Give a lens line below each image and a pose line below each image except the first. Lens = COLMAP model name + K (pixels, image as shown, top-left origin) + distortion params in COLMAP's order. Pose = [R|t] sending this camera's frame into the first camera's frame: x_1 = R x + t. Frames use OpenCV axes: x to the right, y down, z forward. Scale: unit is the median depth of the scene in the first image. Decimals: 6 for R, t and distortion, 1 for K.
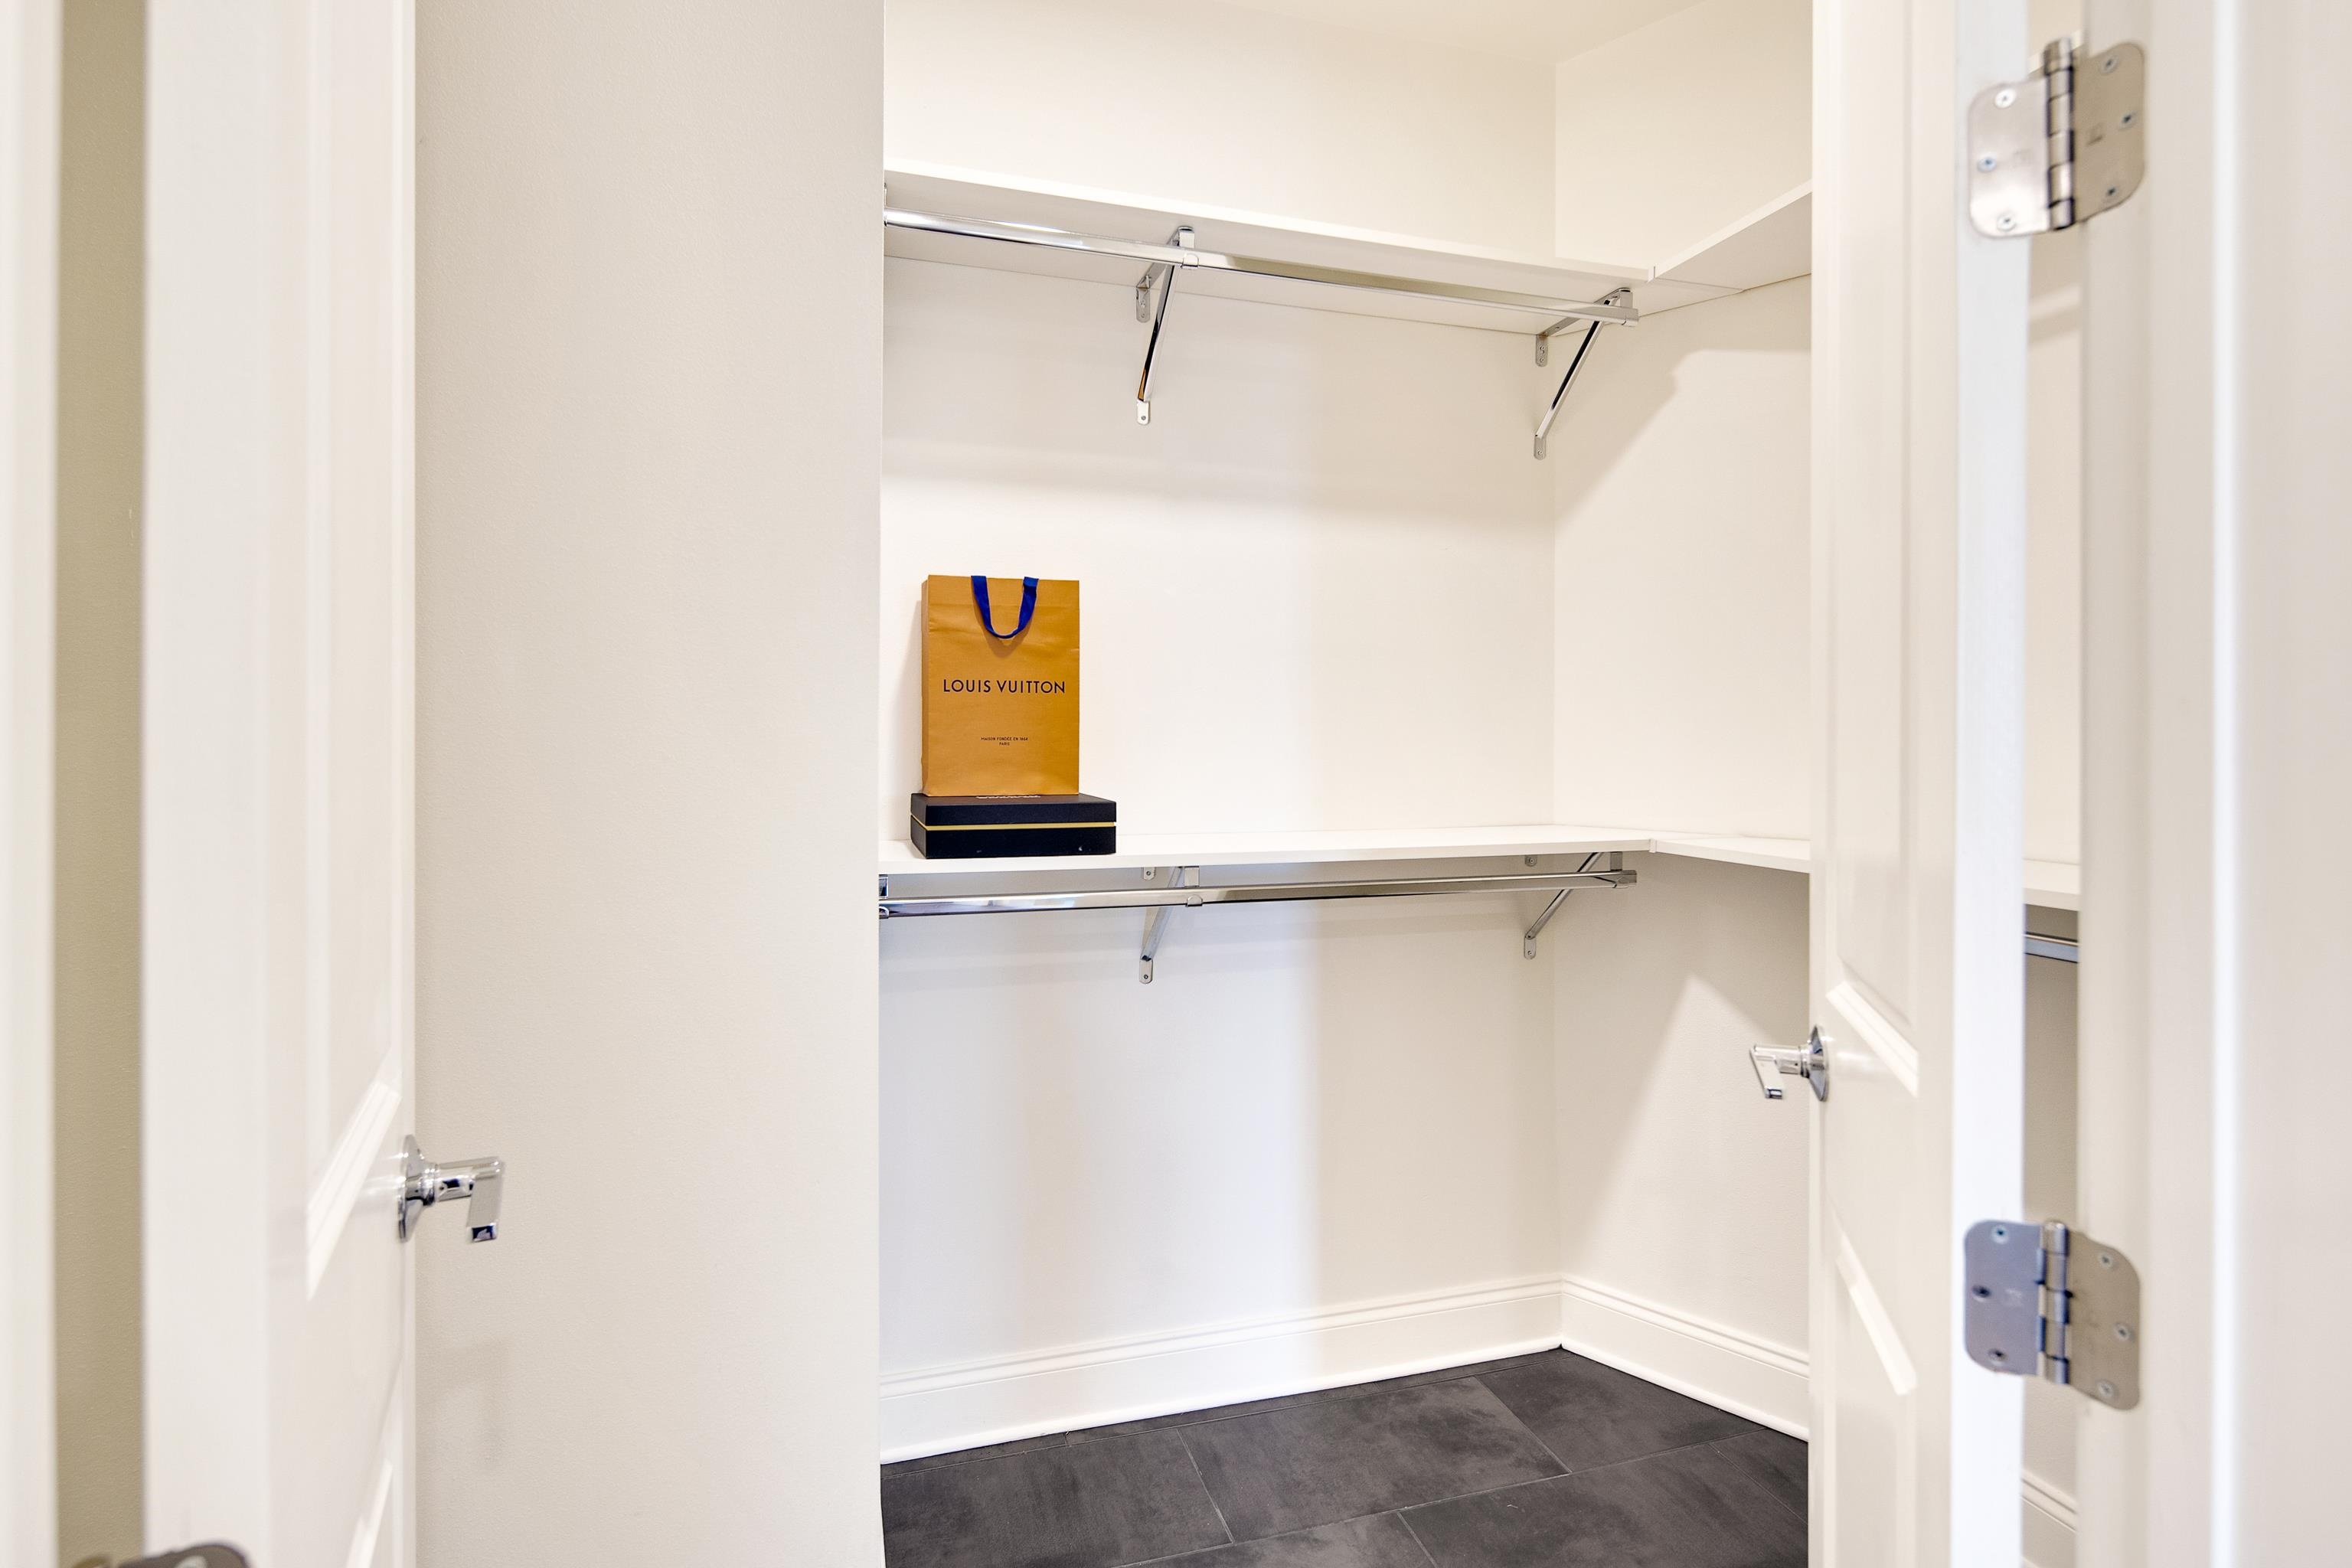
lens RADIAL K [[1130.7, 0, 1173.1], [0, 1130.7, 741.6], [0, 0, 1]] dist [0.006397, -0.005898]
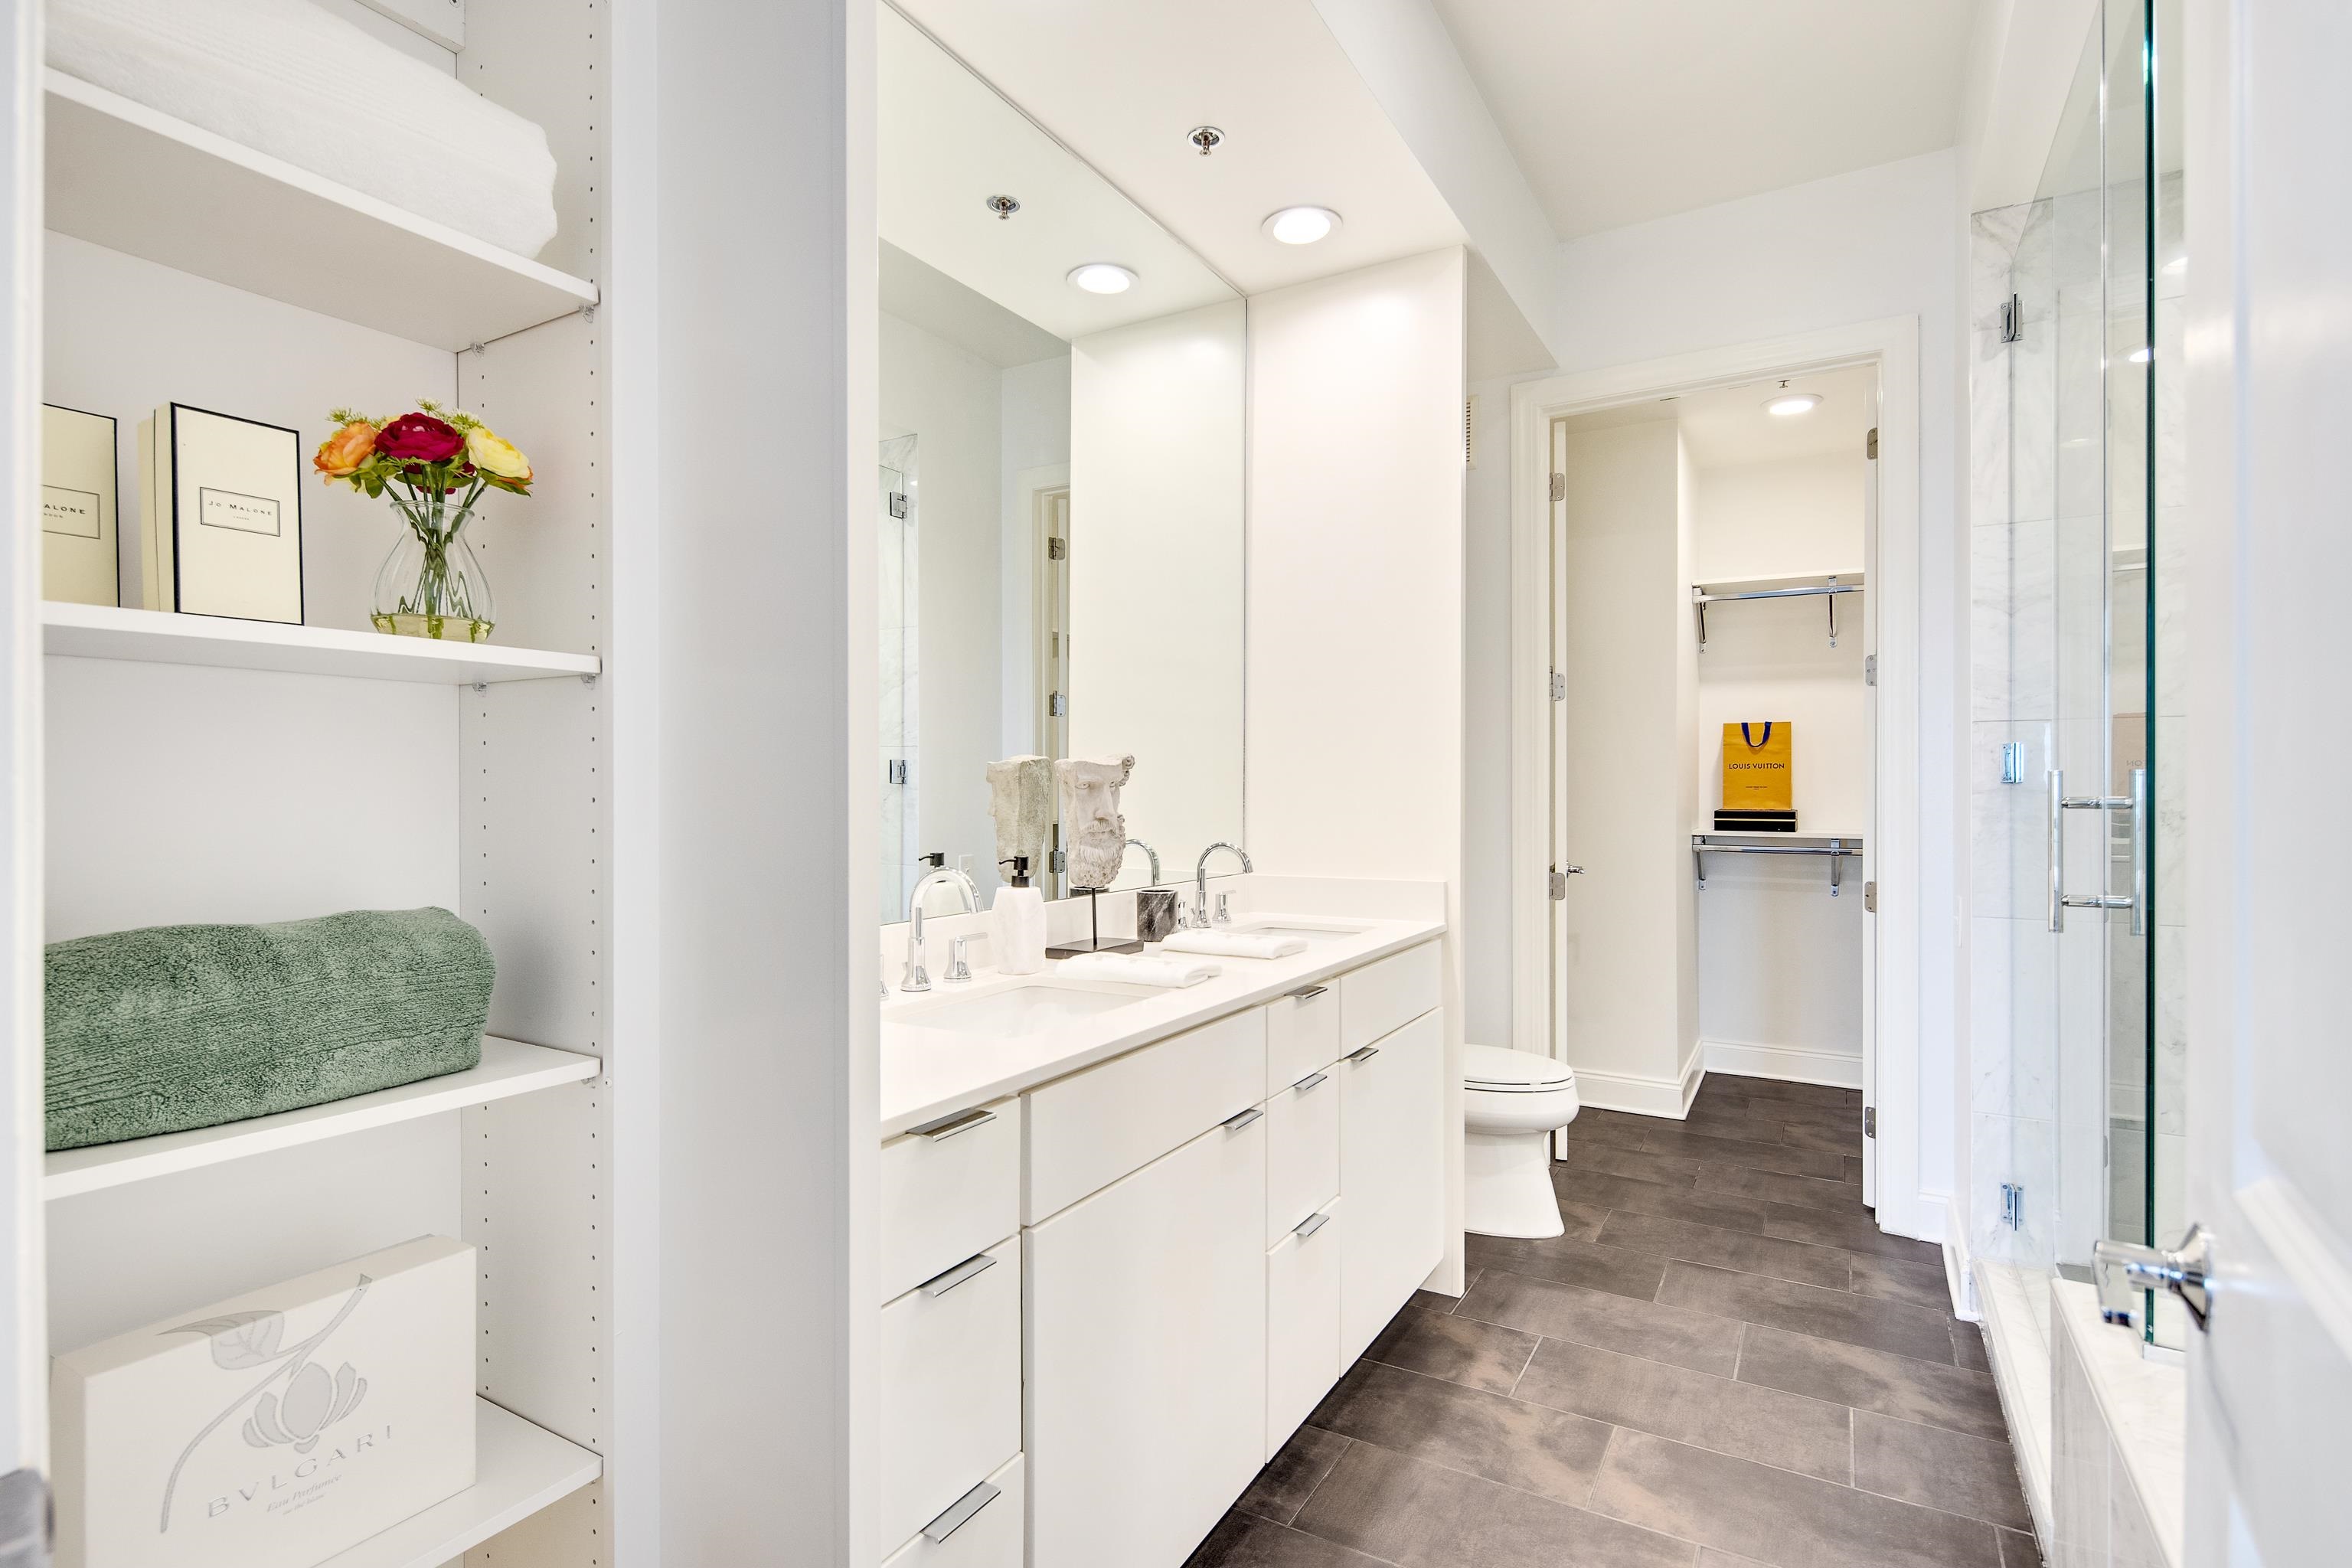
lens RADIAL K [[1130.7, 0, 1174.1], [0, 1130.7, 784.7], [0, 0, 1]] dist [0.006397, -0.005898]
pose [[0.684038, -0.006464, -0.729418, 0.796118], [0.005397, 0.999978, -0.003800, -0.005103], [0.729426, -0.001338, 0.684058, -1.652853]]
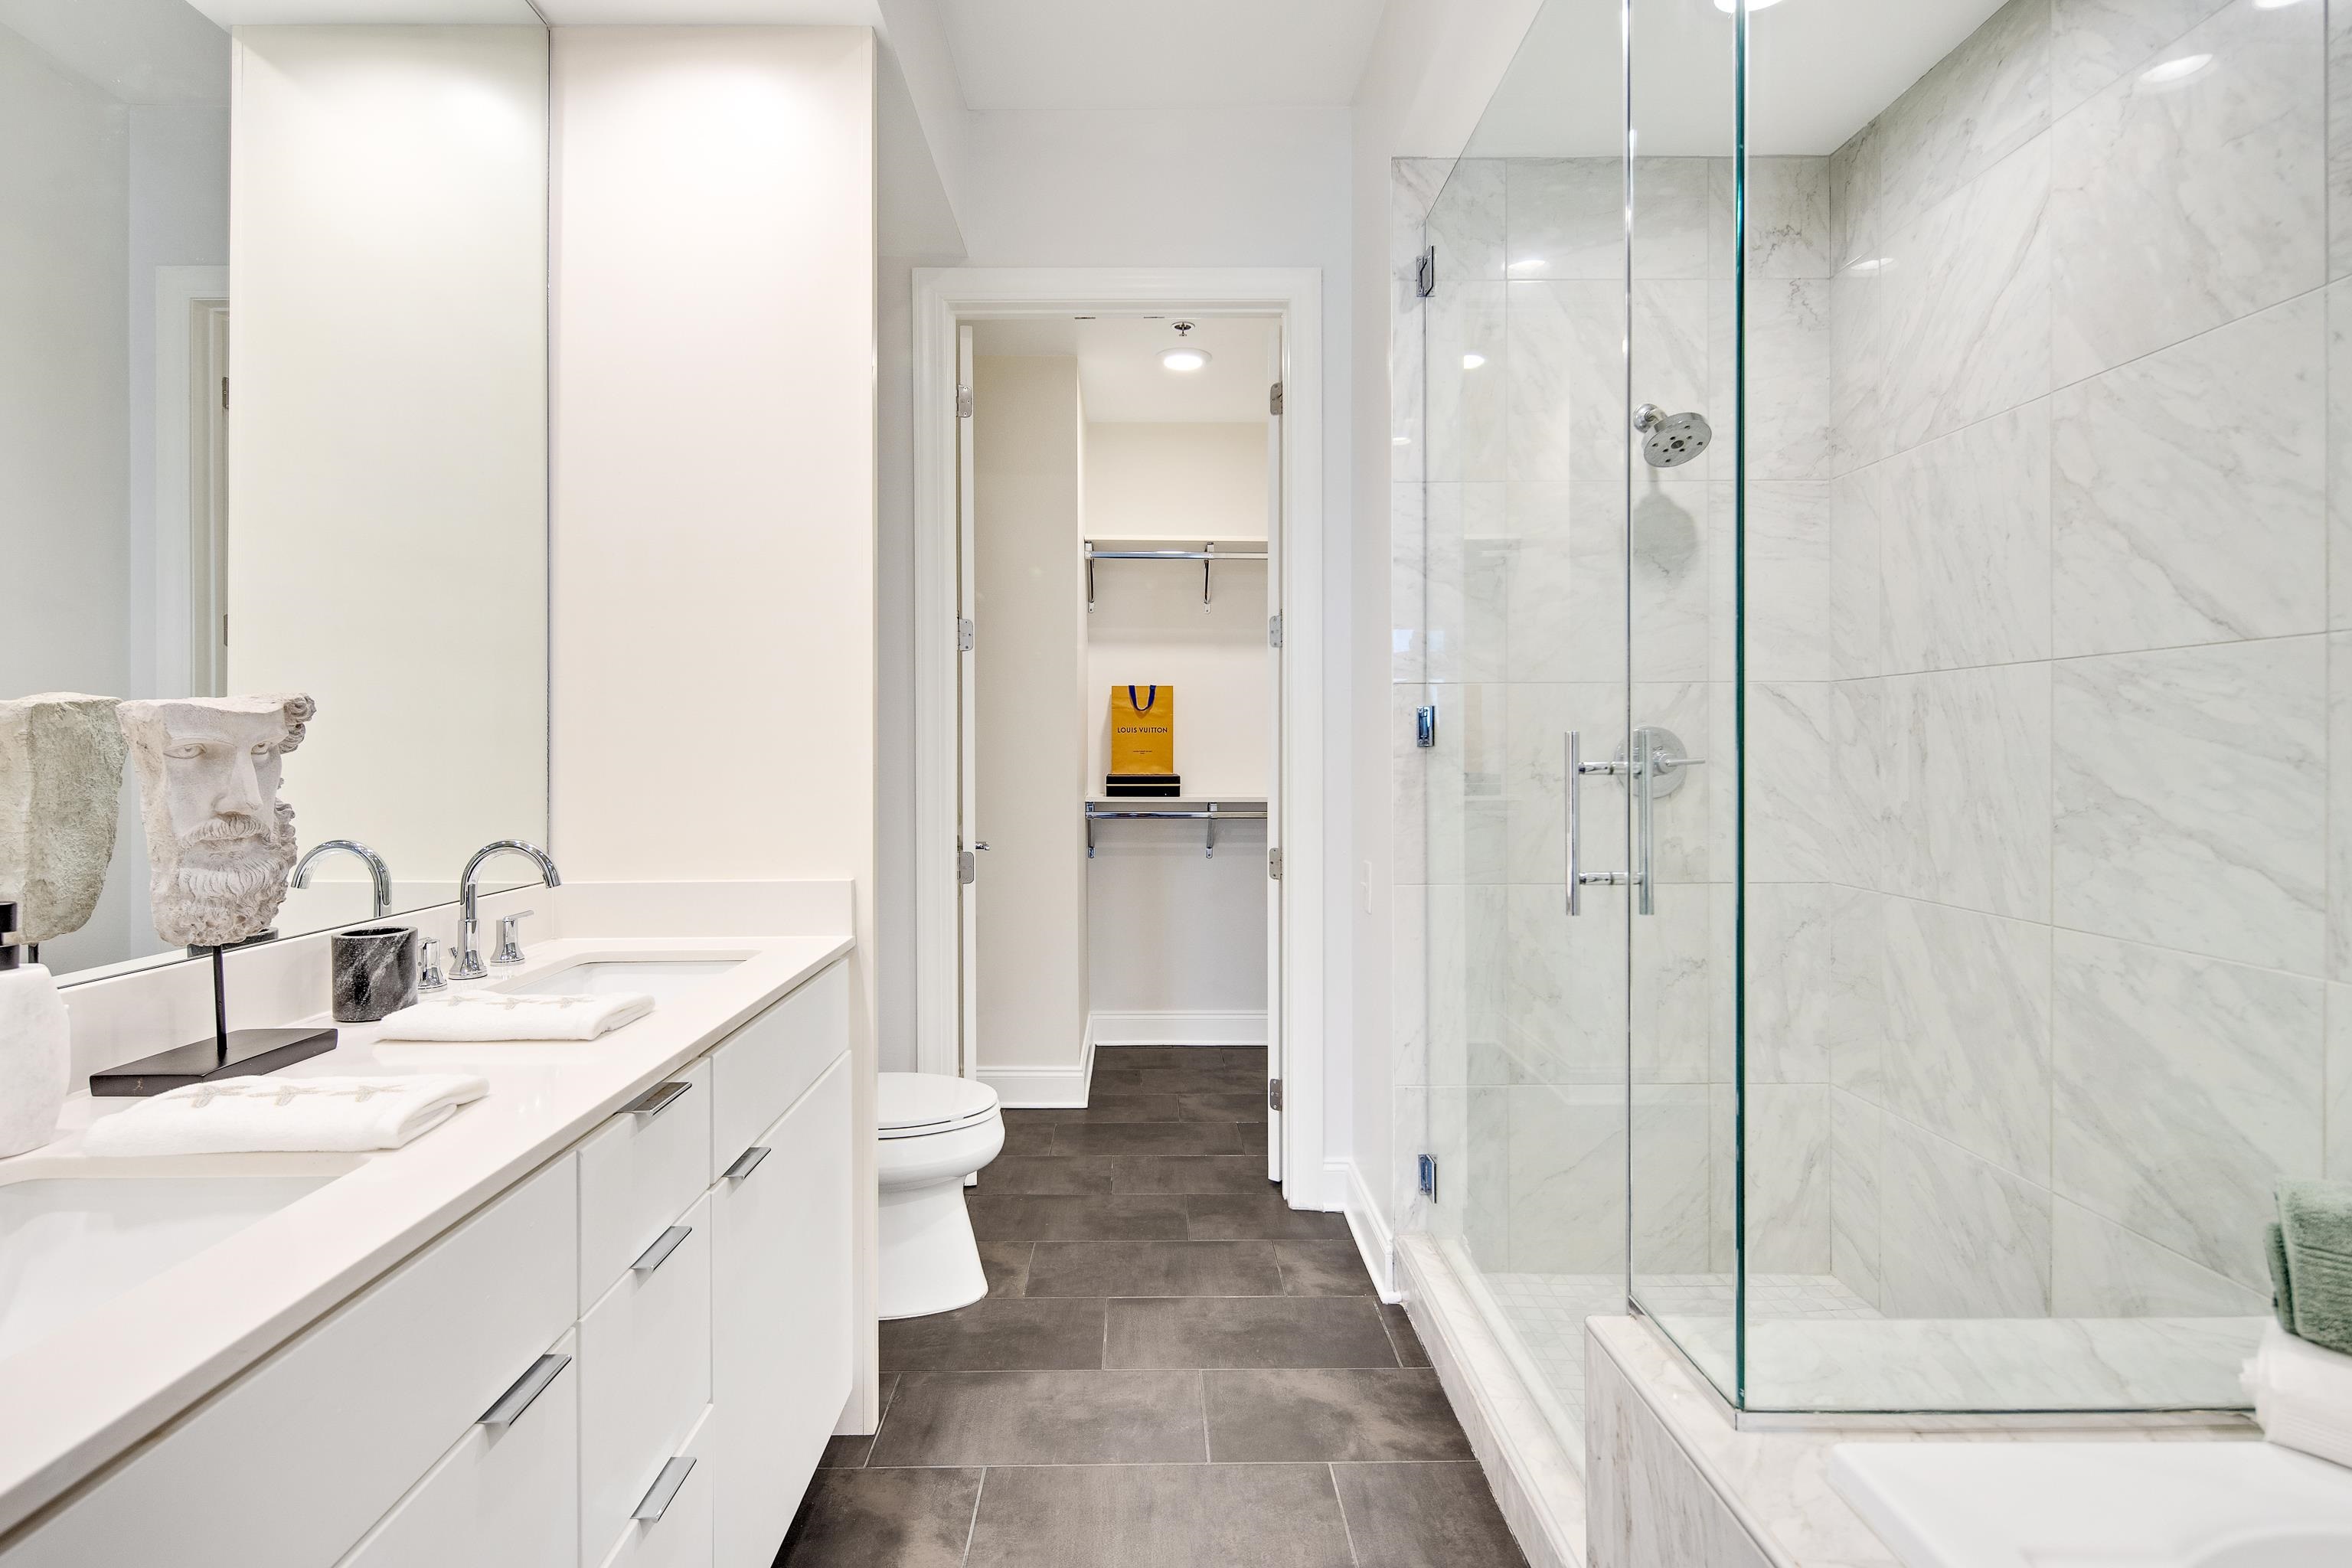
lens RADIAL K [[1130.7, 0, 1139.4], [0, 1130.7, 755.9], [0, 0, 1]] dist [0.006397, -0.005898]
pose [[0.958742, -0.006401, -0.284205, 0.543702], [0.008248, 0.999952, 0.005304, -0.005940], [0.284157, -0.007429, 0.958749, -1.361352]]
